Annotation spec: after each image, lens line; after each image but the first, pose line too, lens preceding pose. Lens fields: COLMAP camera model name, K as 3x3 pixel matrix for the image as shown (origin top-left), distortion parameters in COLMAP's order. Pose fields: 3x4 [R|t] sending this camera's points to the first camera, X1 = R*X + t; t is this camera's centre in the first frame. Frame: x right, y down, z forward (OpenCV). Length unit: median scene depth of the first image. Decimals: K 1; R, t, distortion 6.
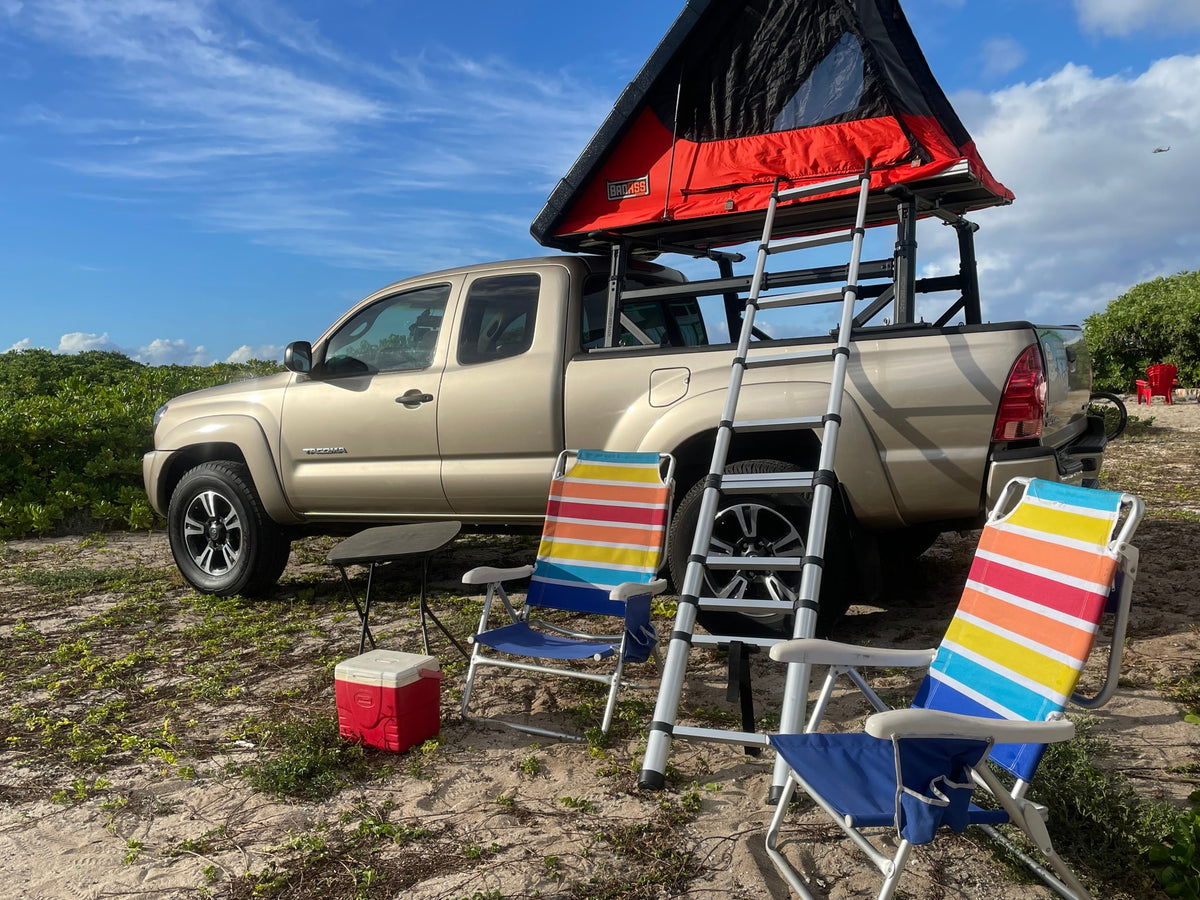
lens RADIAL K [[1076.5, 0, 596.7], [0, 1076.5, 432.6], [0, 0, 1]] dist [0.099264, -0.138568]
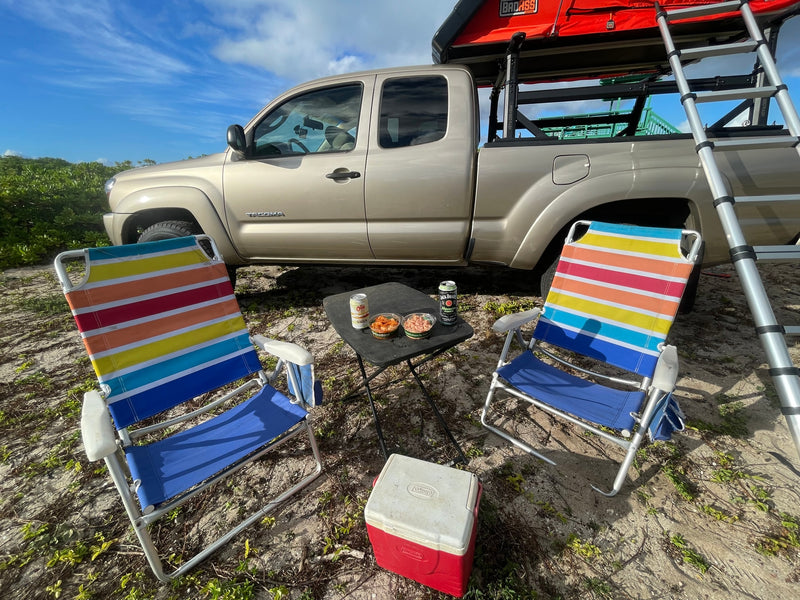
lens RADIAL K [[326.5, 0, 397.8], [0, 326.5, 299.8], [0, 0, 1]] dist [0.001158, -0.000181]
pose [[0.939680, -0.094266, 0.328810, -0.300933], [-0.007518, 0.955353, 0.295372, -0.004608], [-0.341973, -0.280027, 0.897017, 0.673990]]
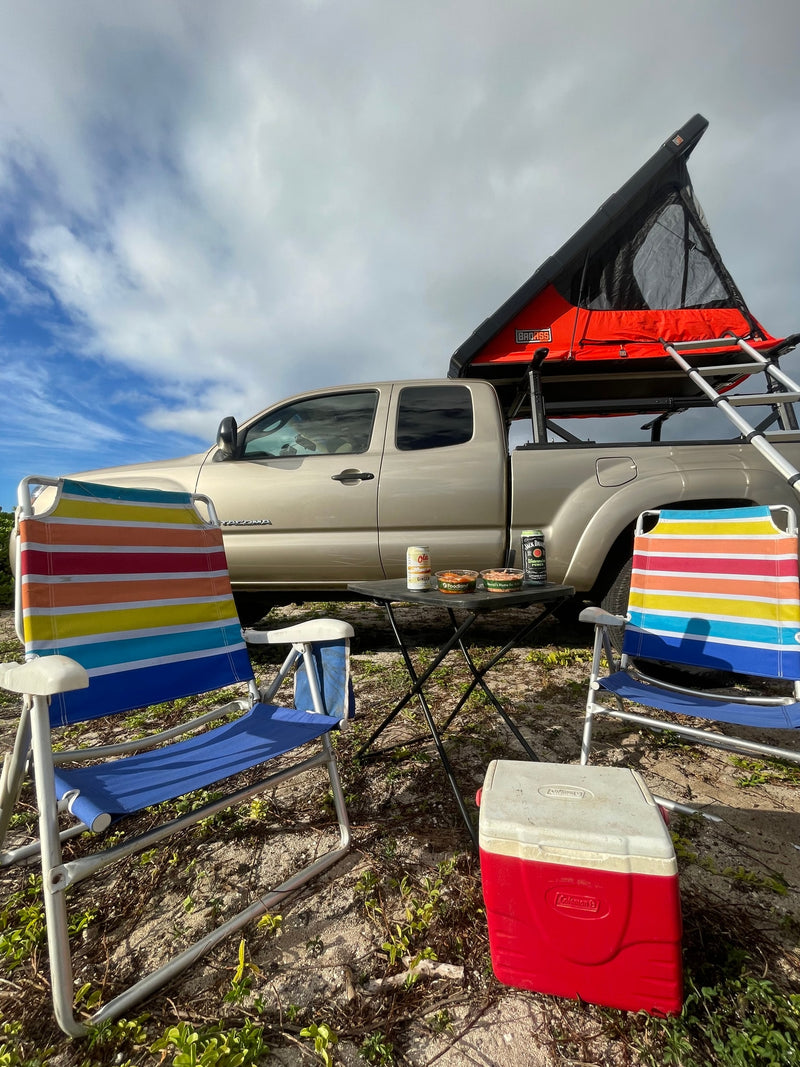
lens RADIAL K [[433.5, 0, 398.6], [0, 433.5, 530.7], [0, 0, 1]] dist [0.000470, 0.000254]
pose [[0.905968, 0.076562, 0.416365, -0.368038], [-0.023978, 0.991212, -0.130093, 0.097531], [-0.422666, 0.107877, 0.899842, 0.685778]]
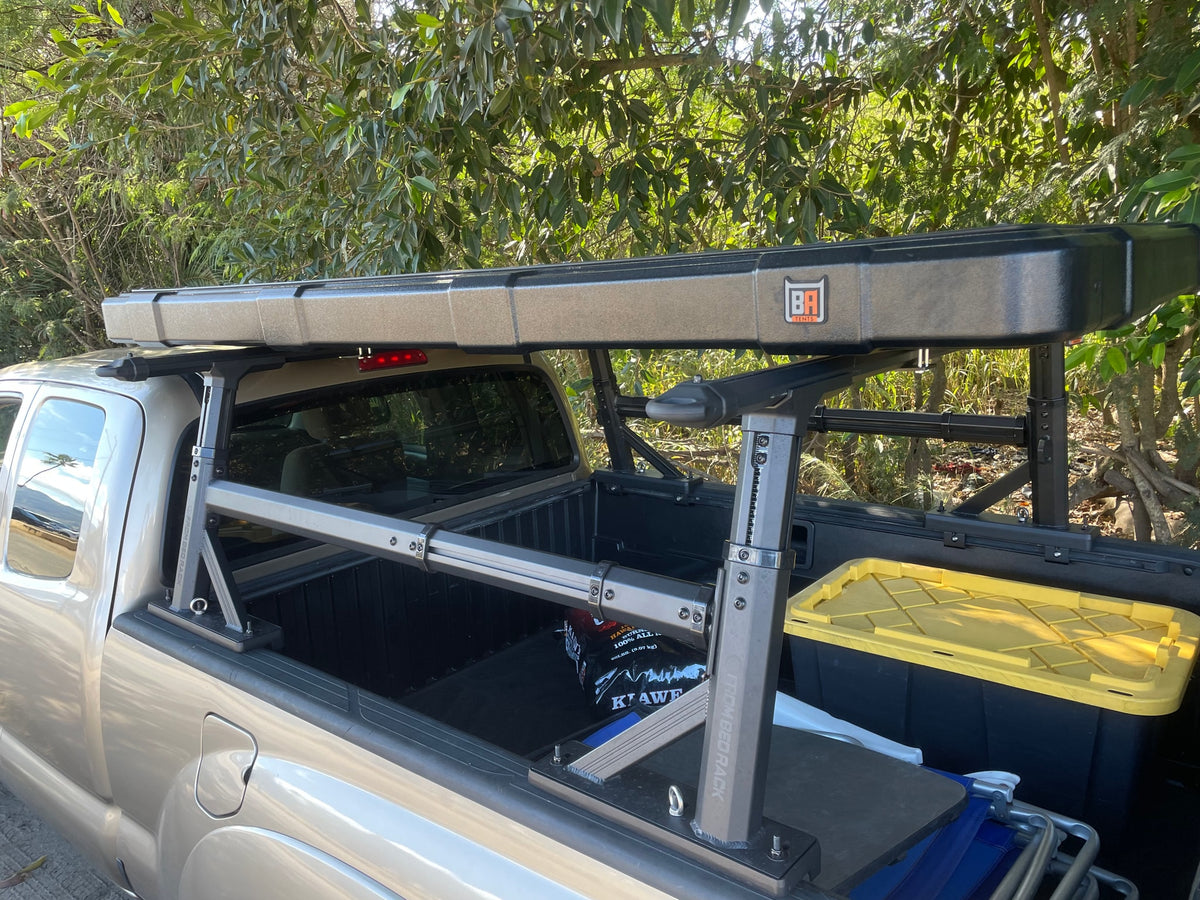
lens RADIAL K [[904.9, 0, 600.0], [0, 904.9, 450.0], [0, 0, 1]] dist [0.080461, -0.099019]
pose [[0.985912, 0.045498, -0.160959, 0.268050], [-0.021045, 0.988389, 0.150481, -0.226389], [0.165937, -0.144974, 0.975422, 0.719128]]
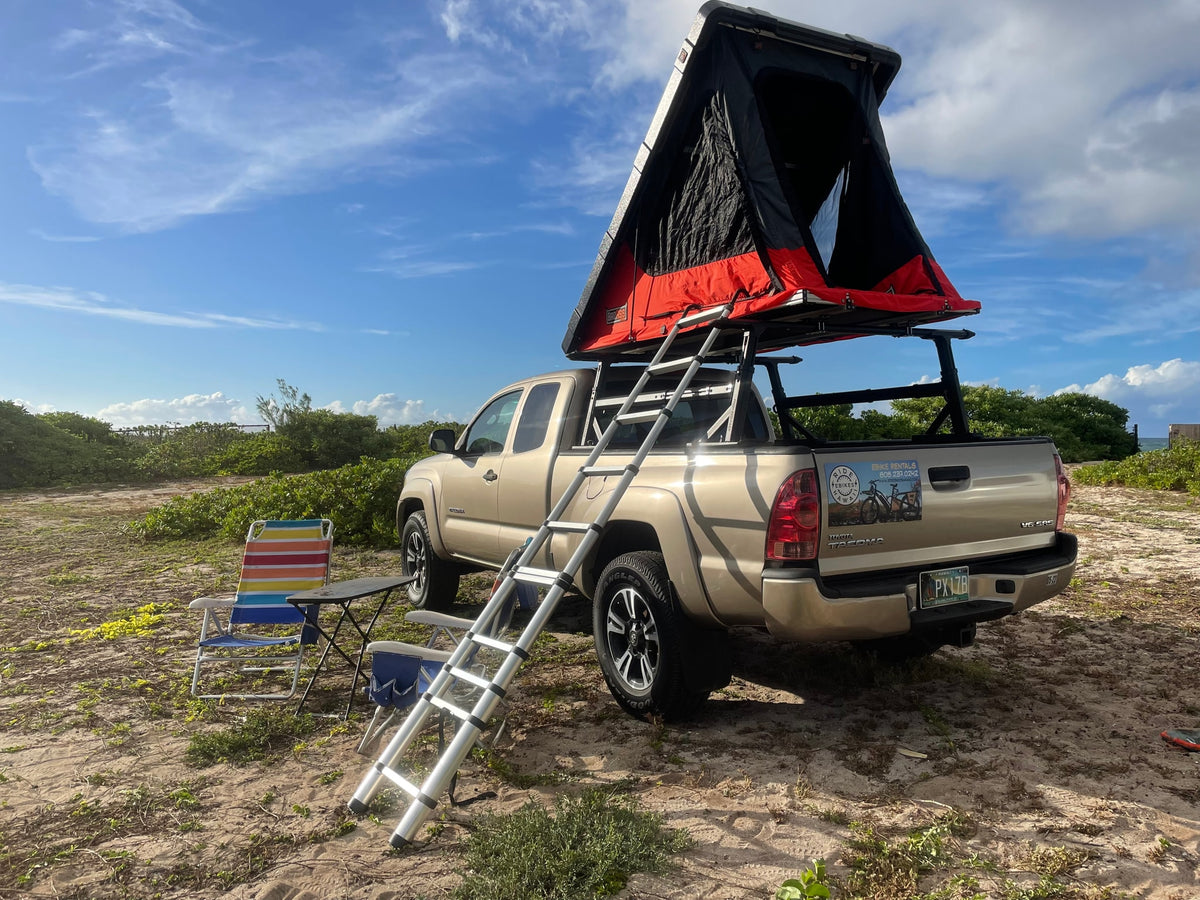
lens RADIAL K [[911.5, 0, 609.5], [0, 911.5, 432.2], [0, 0, 1]] dist [0.064570, -0.079850]
pose [[0.869603, 0.027781, -0.492970, 0.593385], [-0.045988, 0.998633, -0.024846, -0.076303], [0.491606, 0.044277, 0.869692, 0.127268]]
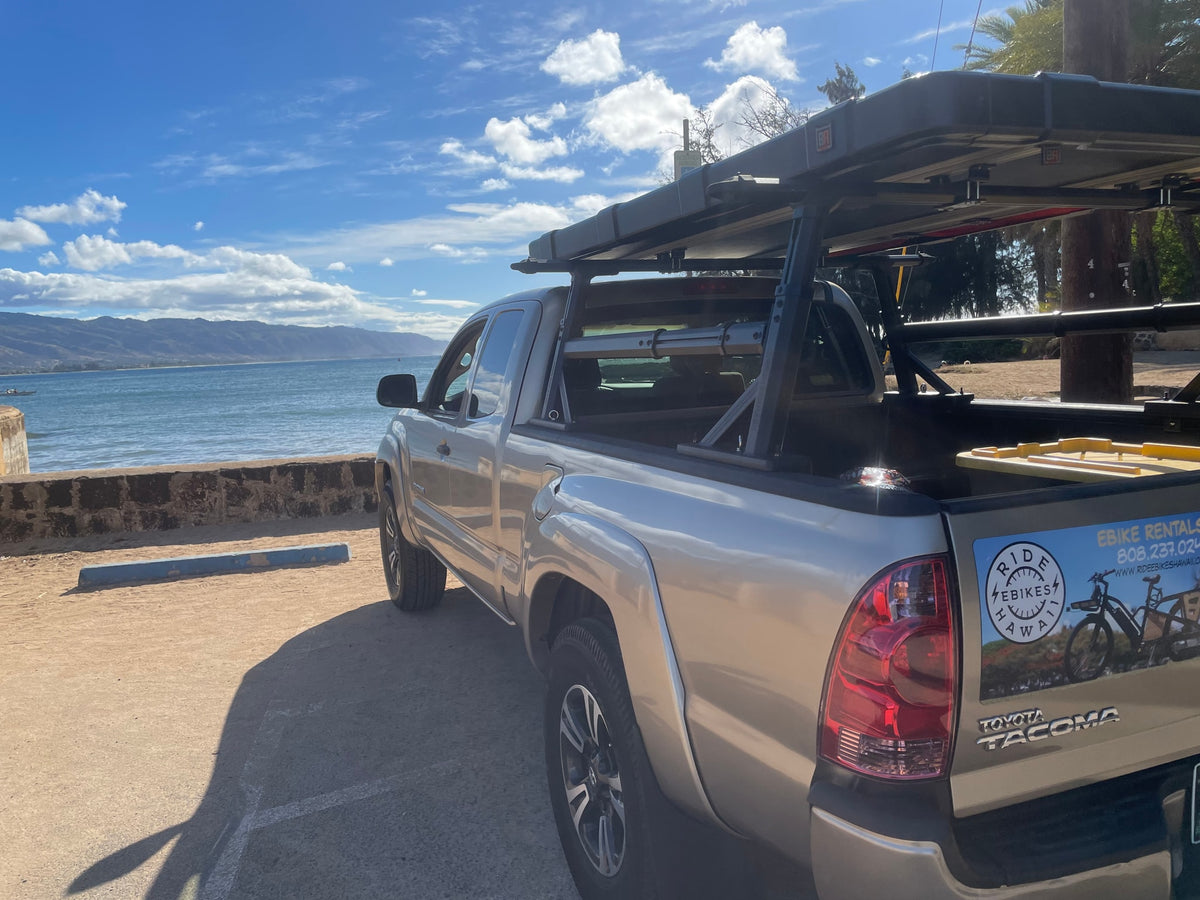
lens RADIAL K [[911.5, 0, 609.5], [0, 911.5, 432.2], [0, 0, 1]] dist [0.064570, -0.079850]
pose [[0.794735, 0.079289, -0.601755, 0.452900], [-0.036344, 0.995868, 0.083220, -0.134288], [0.605867, -0.044268, 0.794333, 0.585663]]
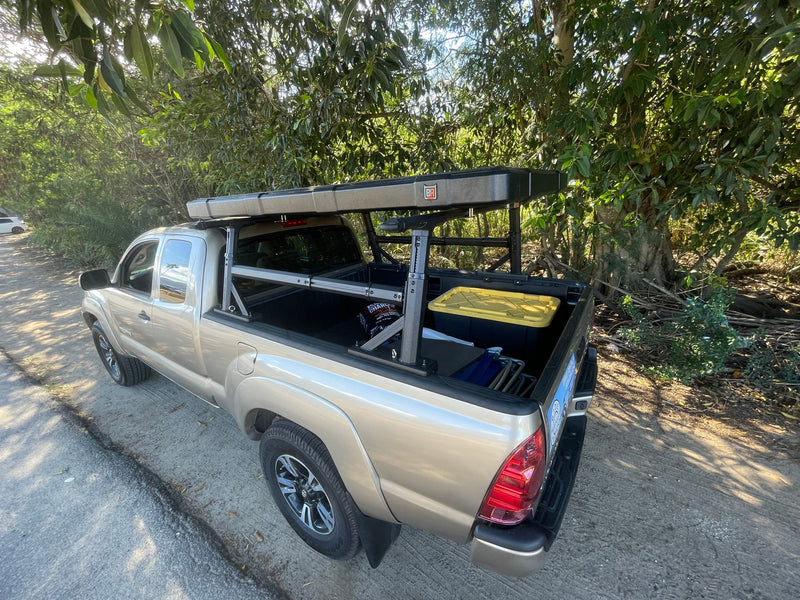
lens RADIAL K [[322.8, 0, 403.5], [0, 322.8, 297.5], [0, 0, 1]] dist [-0.002775, -0.000229]
pose [[0.997606, 0.024803, -0.064549, 0.277630], [-0.007430, 0.966504, 0.256542, -0.215111], [0.068750, -0.255448, 0.964375, 0.693011]]
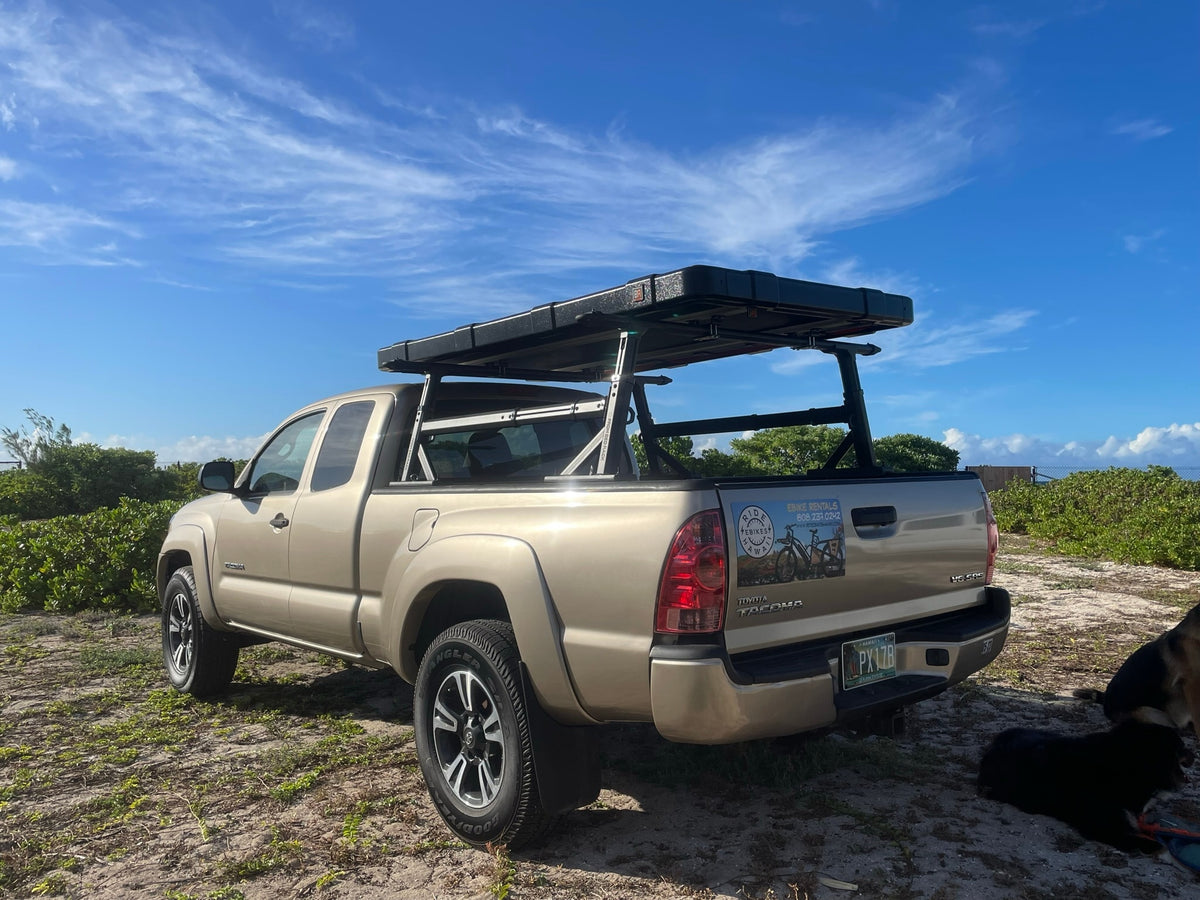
lens RADIAL K [[966.3, 0, 600.7], [0, 966.3, 433.3], [0, 0, 1]] dist [0.076986, -0.099479]
pose [[0.941454, 0.018162, -0.336652, 0.498199], [-0.045585, 0.996236, -0.073734, -0.072230], [0.334046, 0.084763, 0.938738, 0.280496]]
